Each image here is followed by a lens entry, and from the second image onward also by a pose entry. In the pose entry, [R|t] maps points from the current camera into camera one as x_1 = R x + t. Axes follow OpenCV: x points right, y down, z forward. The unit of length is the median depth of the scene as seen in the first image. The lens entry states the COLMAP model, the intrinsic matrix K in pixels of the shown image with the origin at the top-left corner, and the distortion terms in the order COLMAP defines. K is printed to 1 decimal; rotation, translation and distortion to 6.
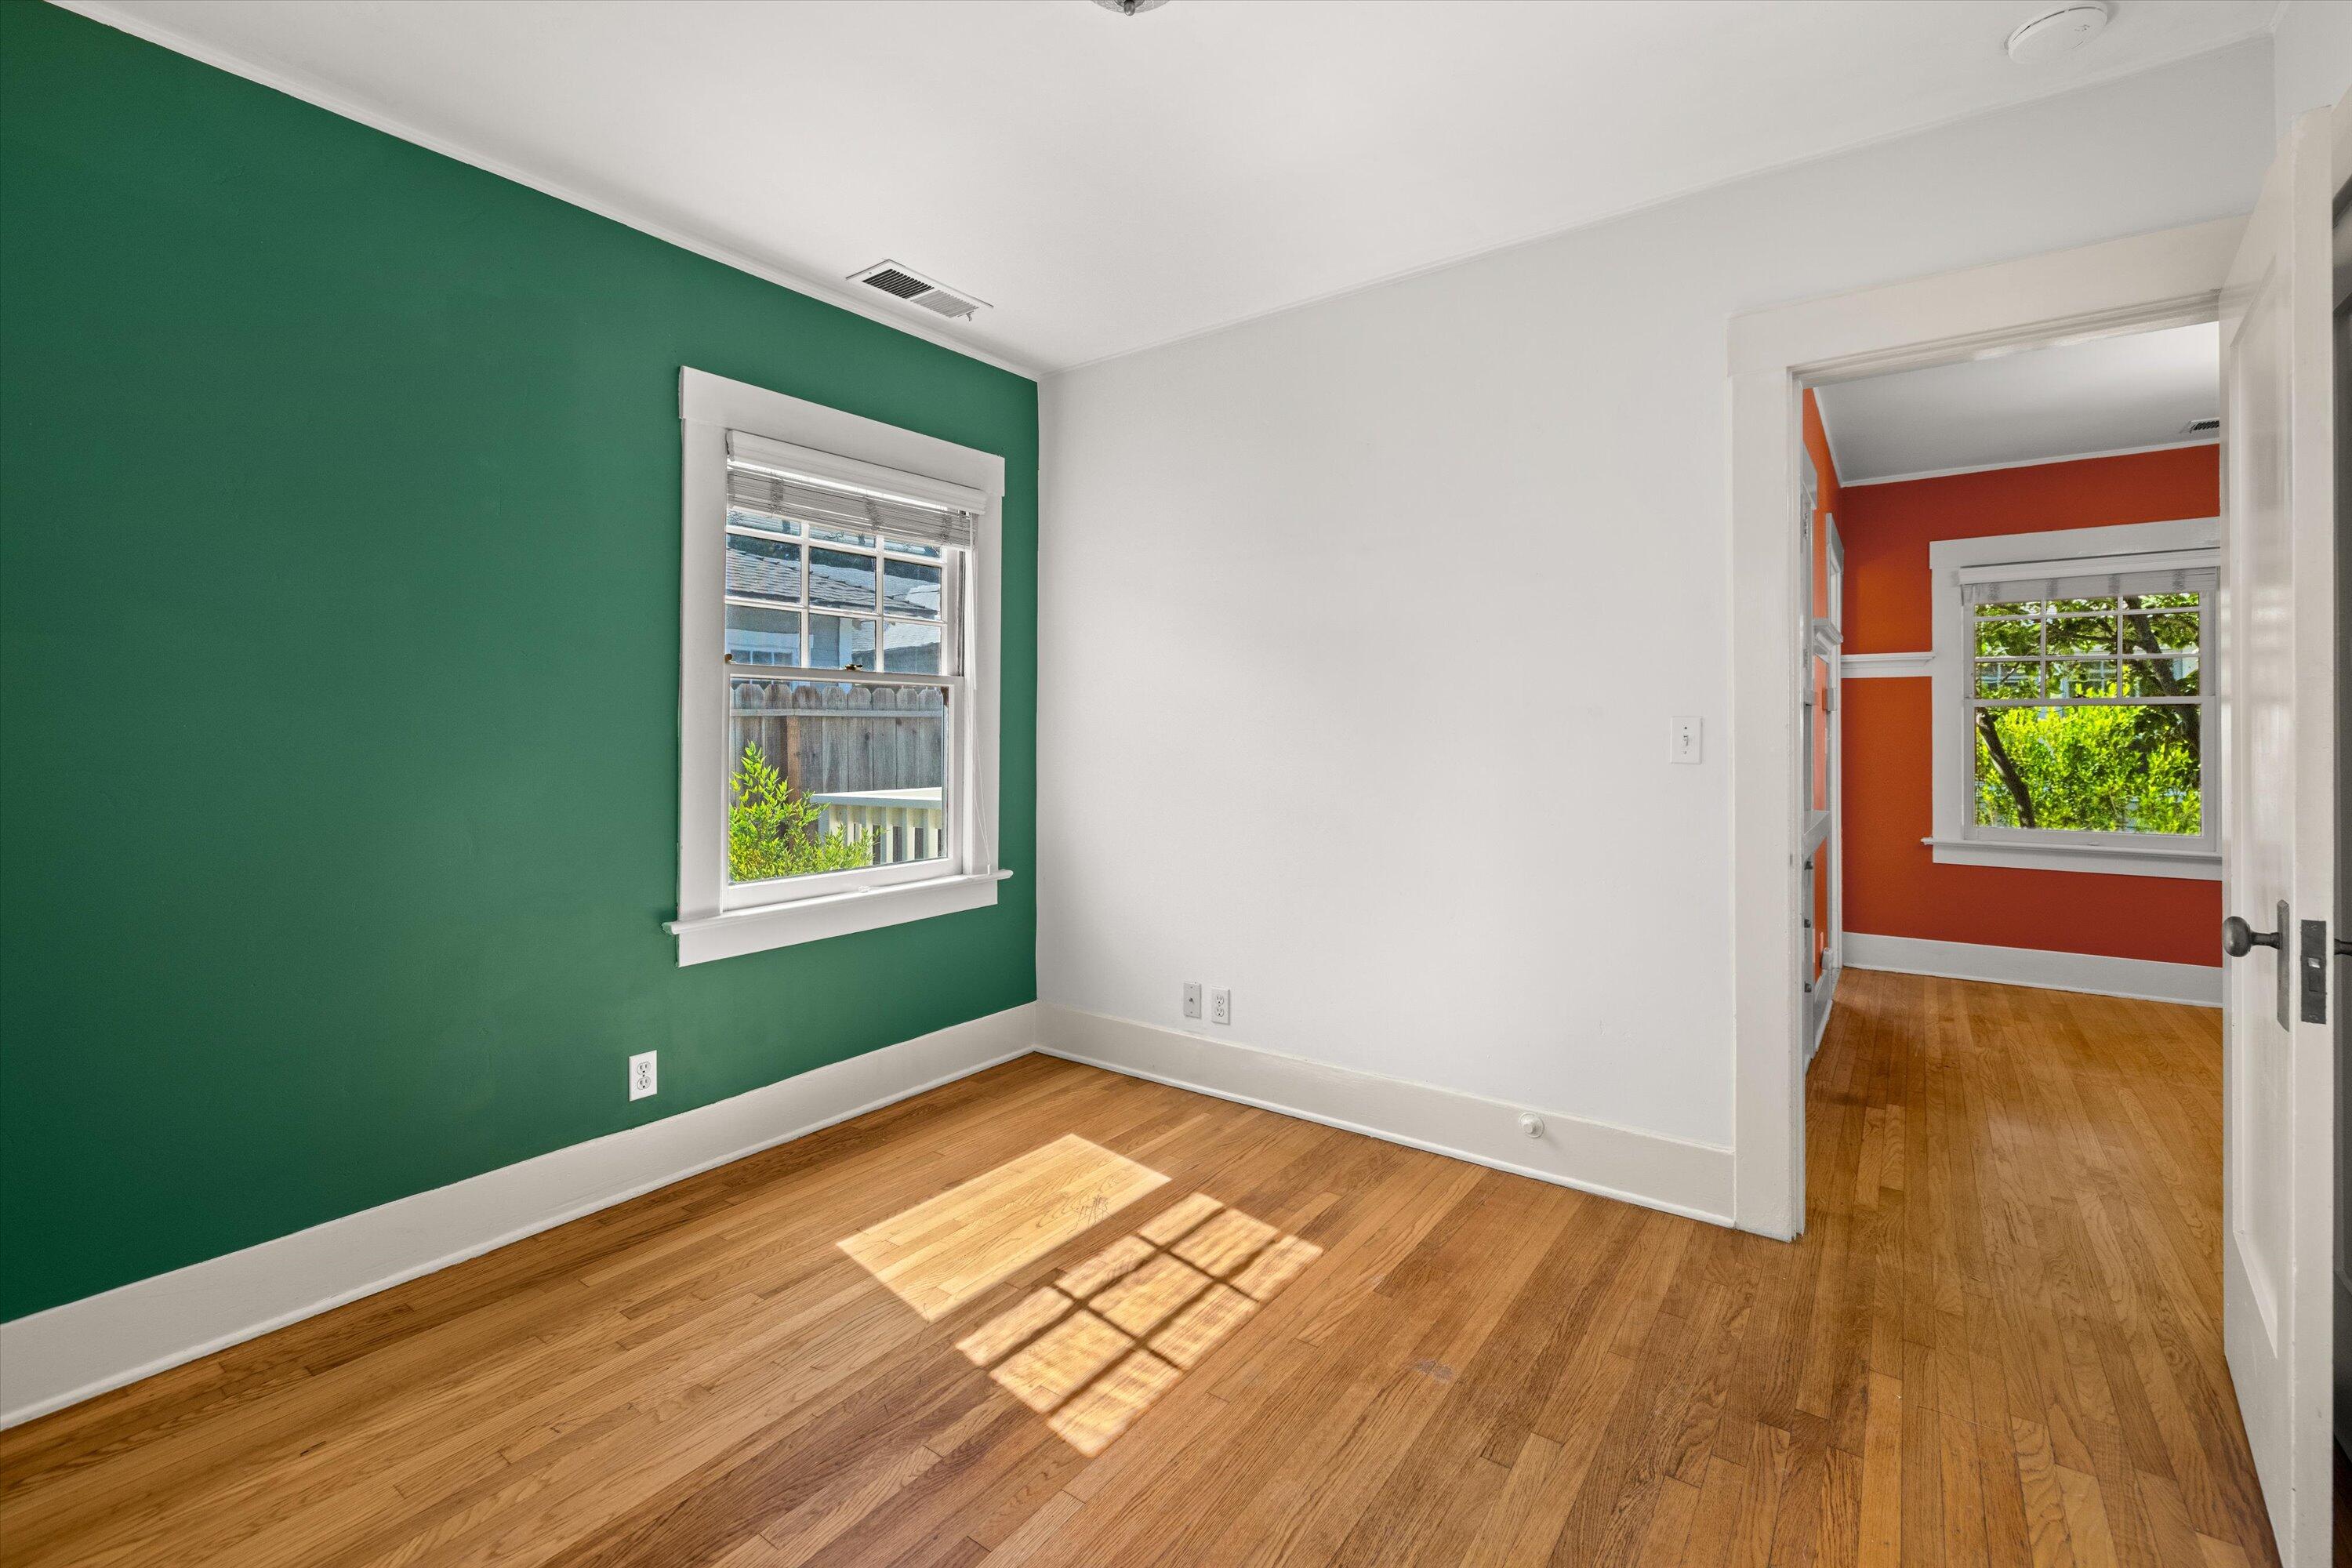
lens RADIAL K [[1011.1, 0, 1169.7], [0, 1011.1, 720.8], [0, 0, 1]] dist [-0.003960, -0.000011]
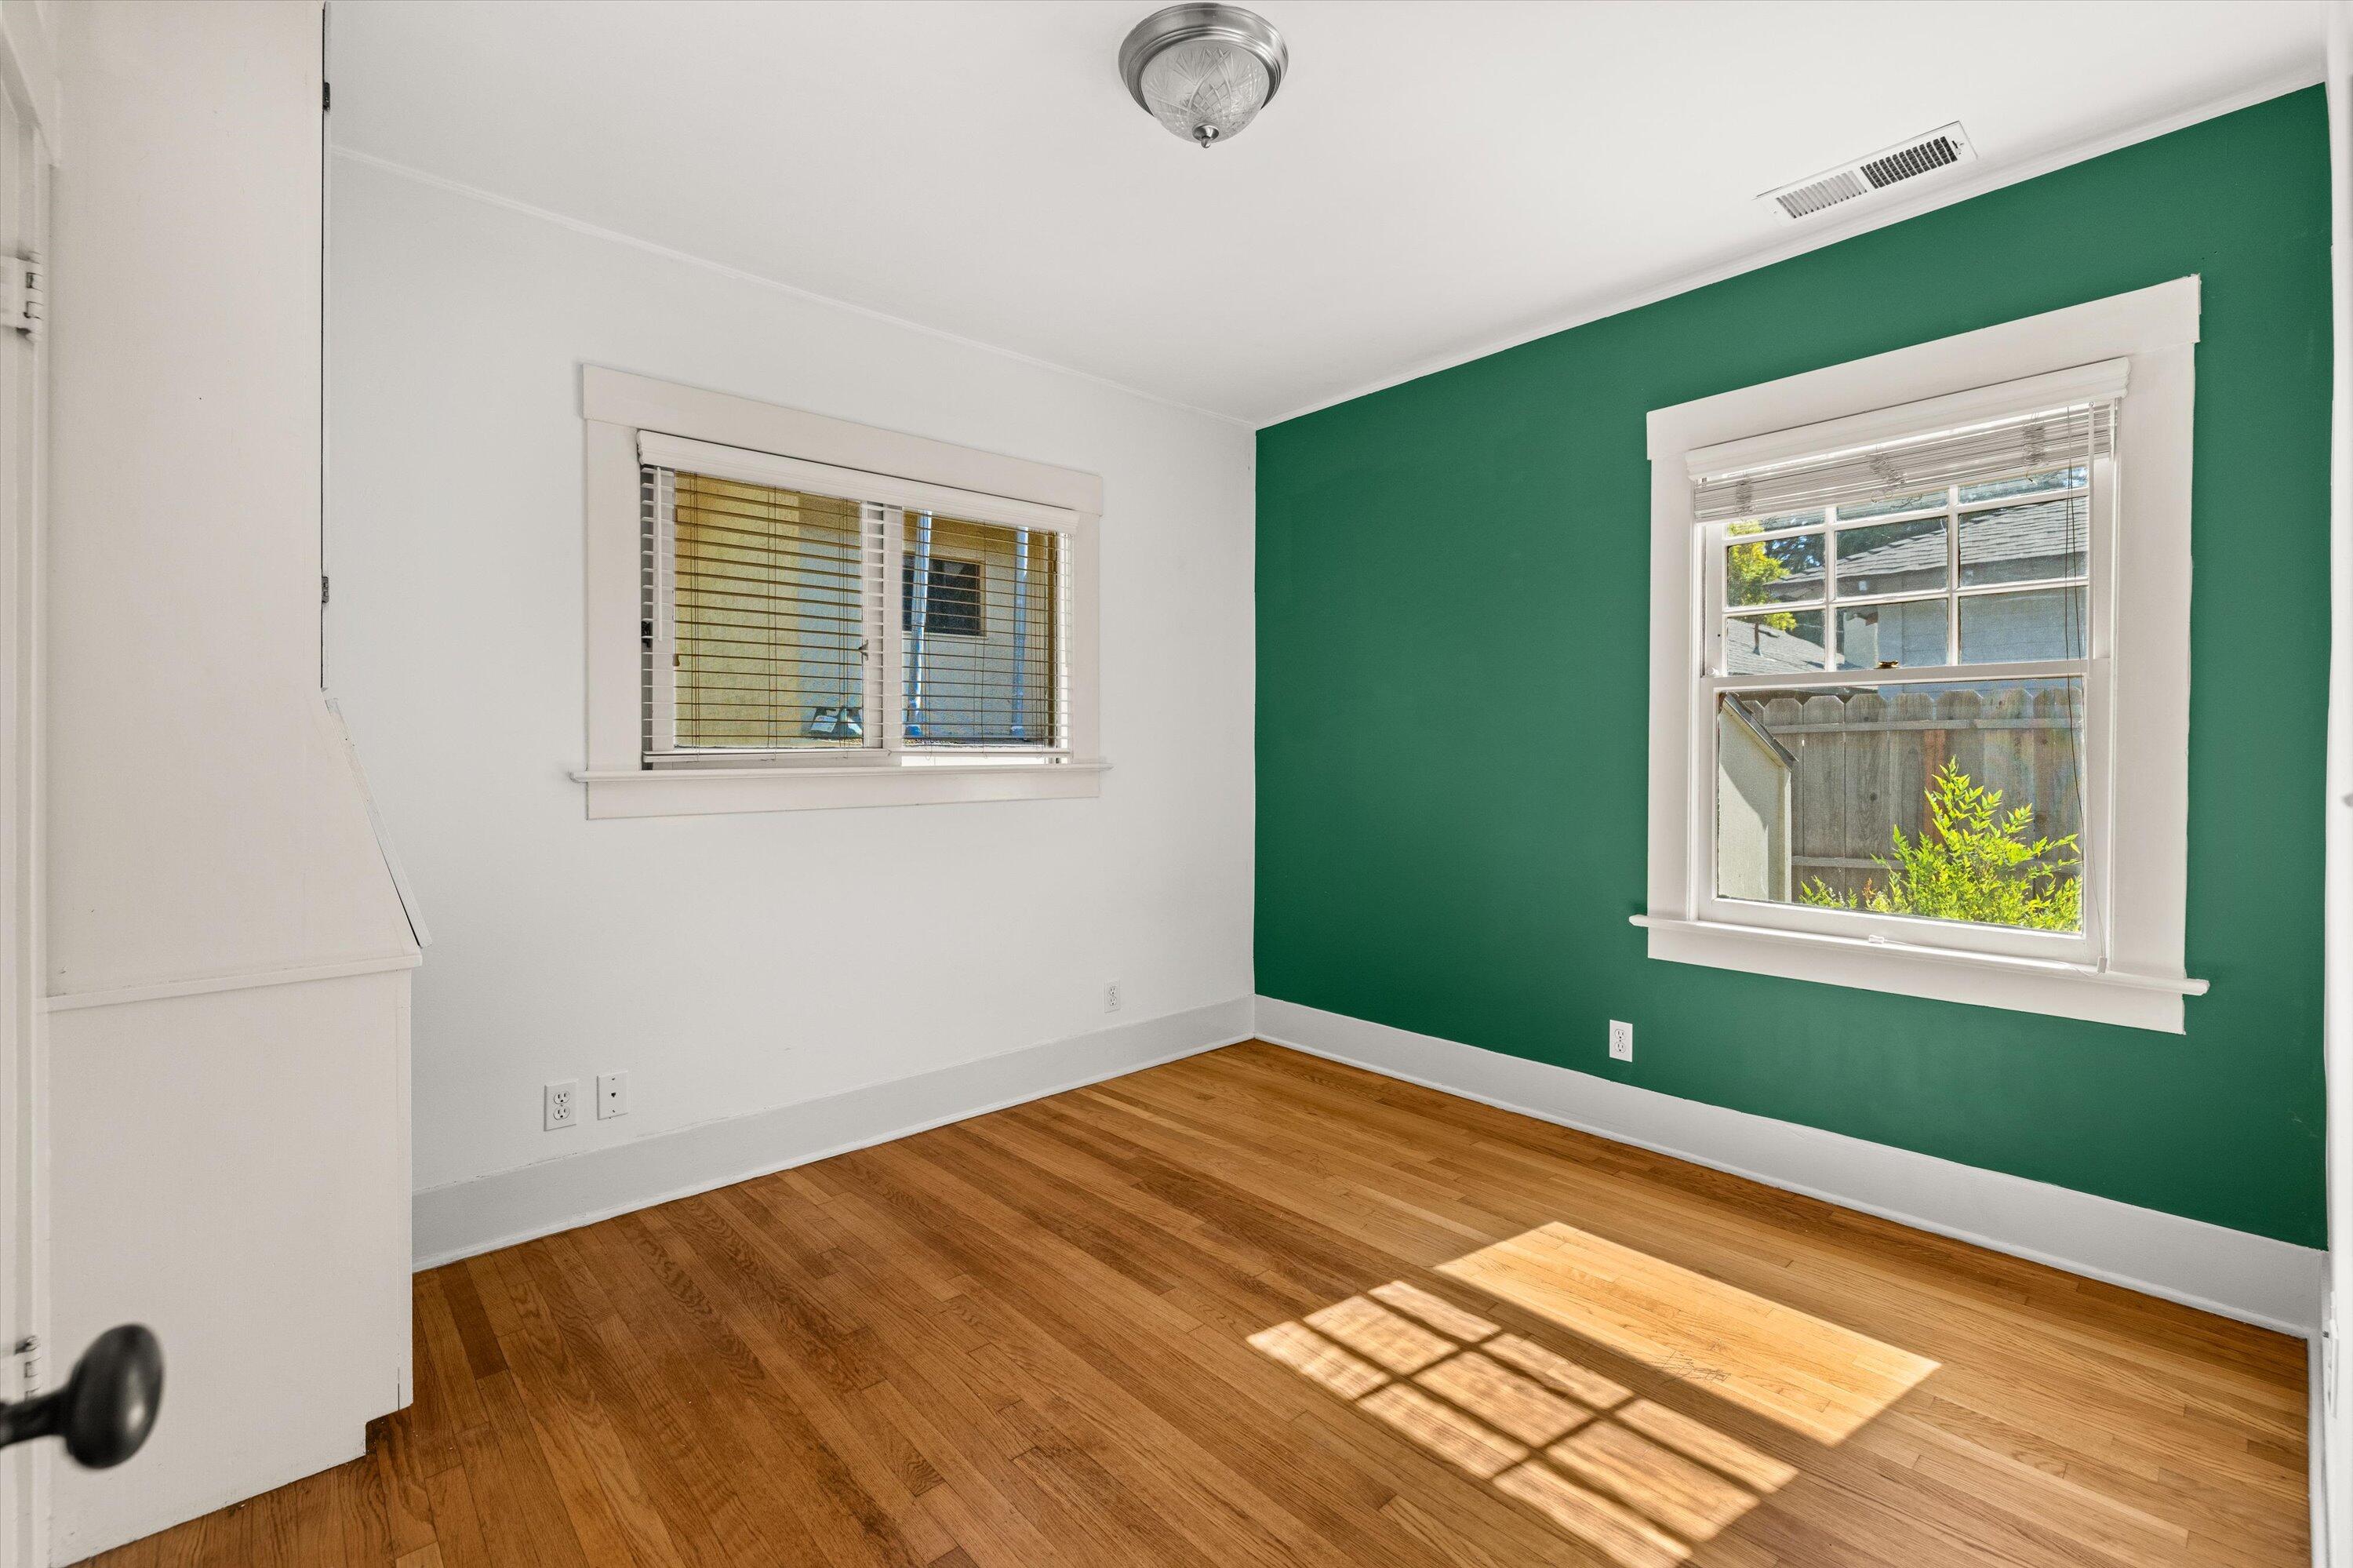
lens RADIAL K [[1040.2, 0, 1221.8], [0, 1040.2, 740.2], [0, 0, 1]] dist [0.001685, 0.000722]
pose [[-0.182946, -0.005550, -0.983107, 0.771050], [0.009616, 0.999926, -0.007434, 0.010350], [0.983076, -0.010814, -0.182879, 0.801367]]
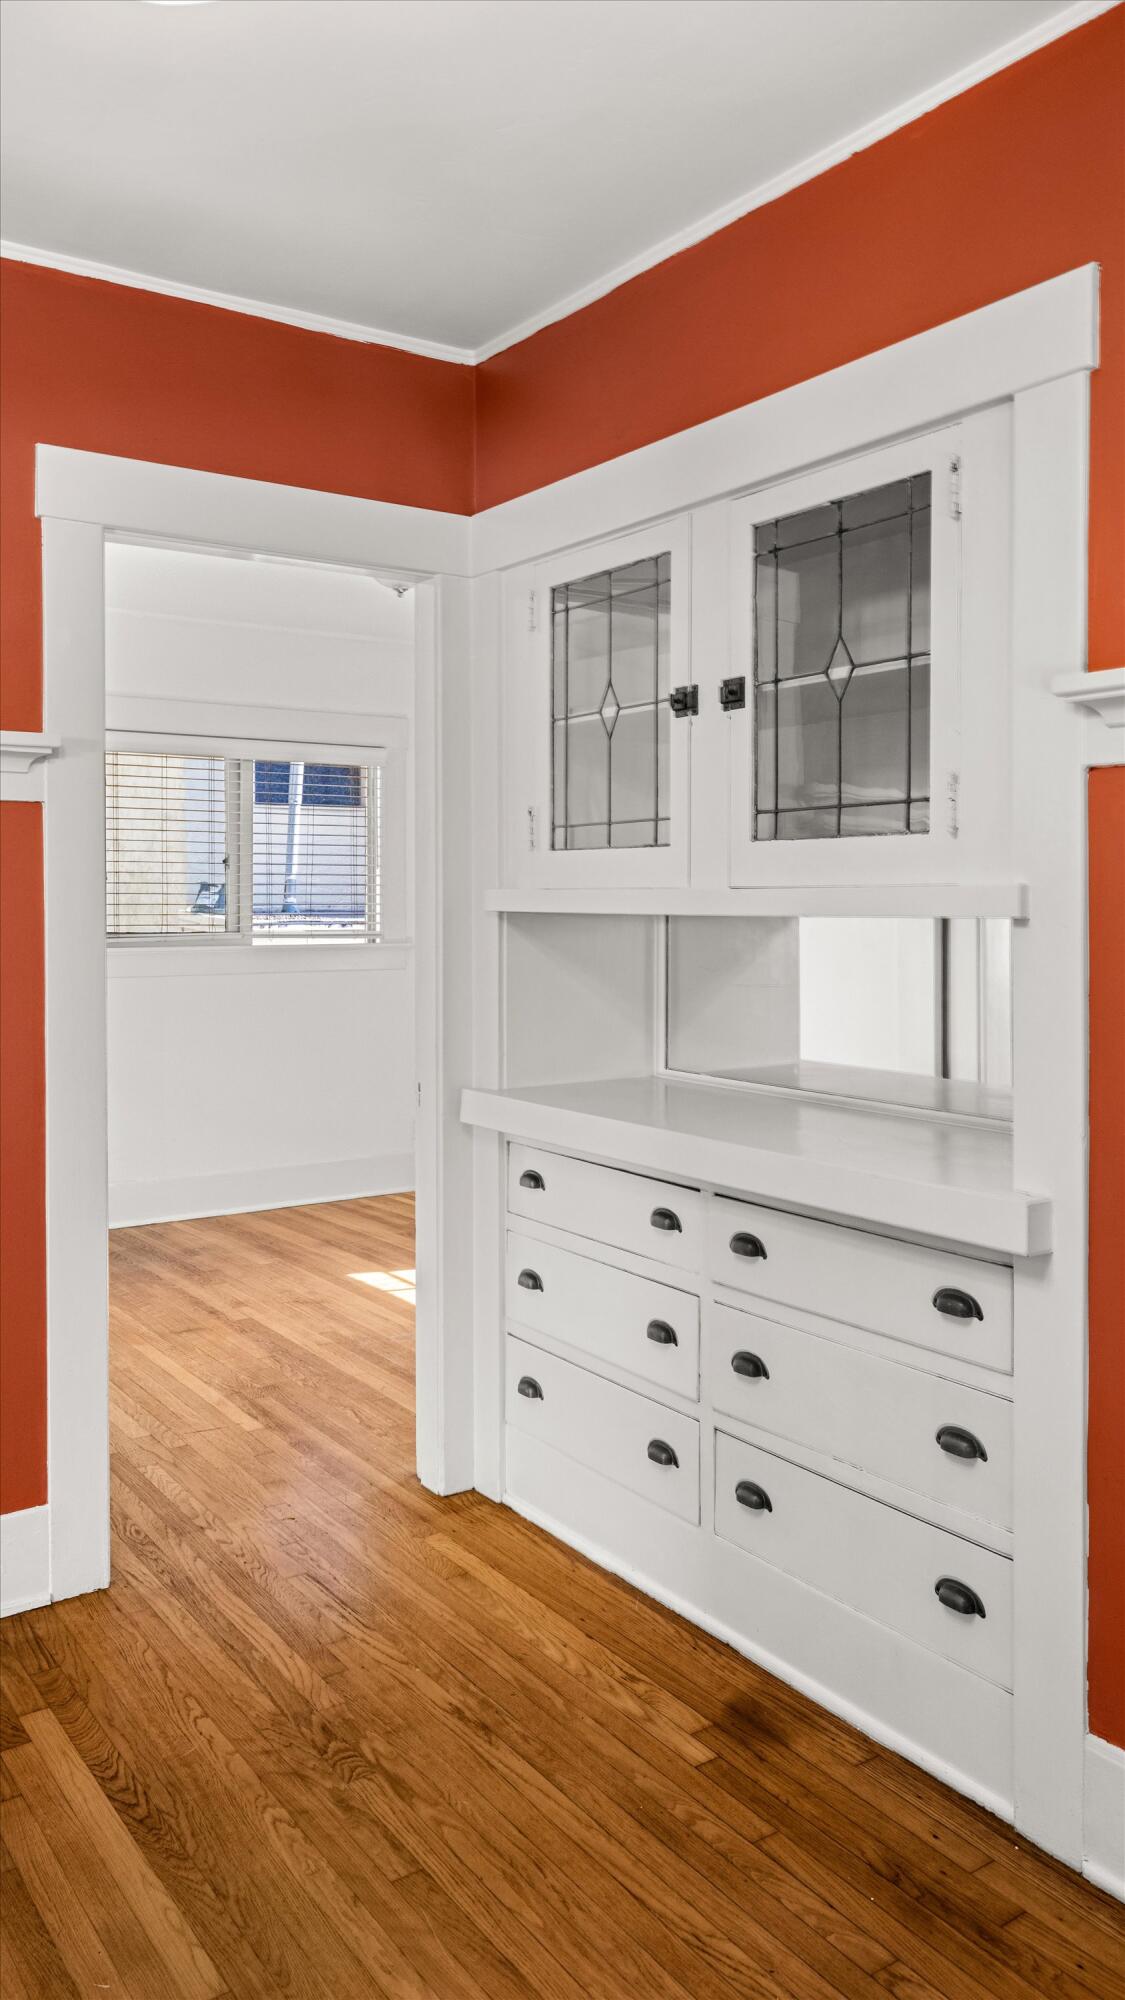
lens RADIAL K [[1472.2, 0, 517.2], [0, 1472.2, 920.0], [0, 0, 1]] dist [-0.002921, 0.002402]
pose [[-0.344473, 0.008744, -0.938756, 1.741193], [0.006275, 0.999956, 0.007011, -0.026902], [0.938775, -0.003475, -0.344512, 1.439474]]
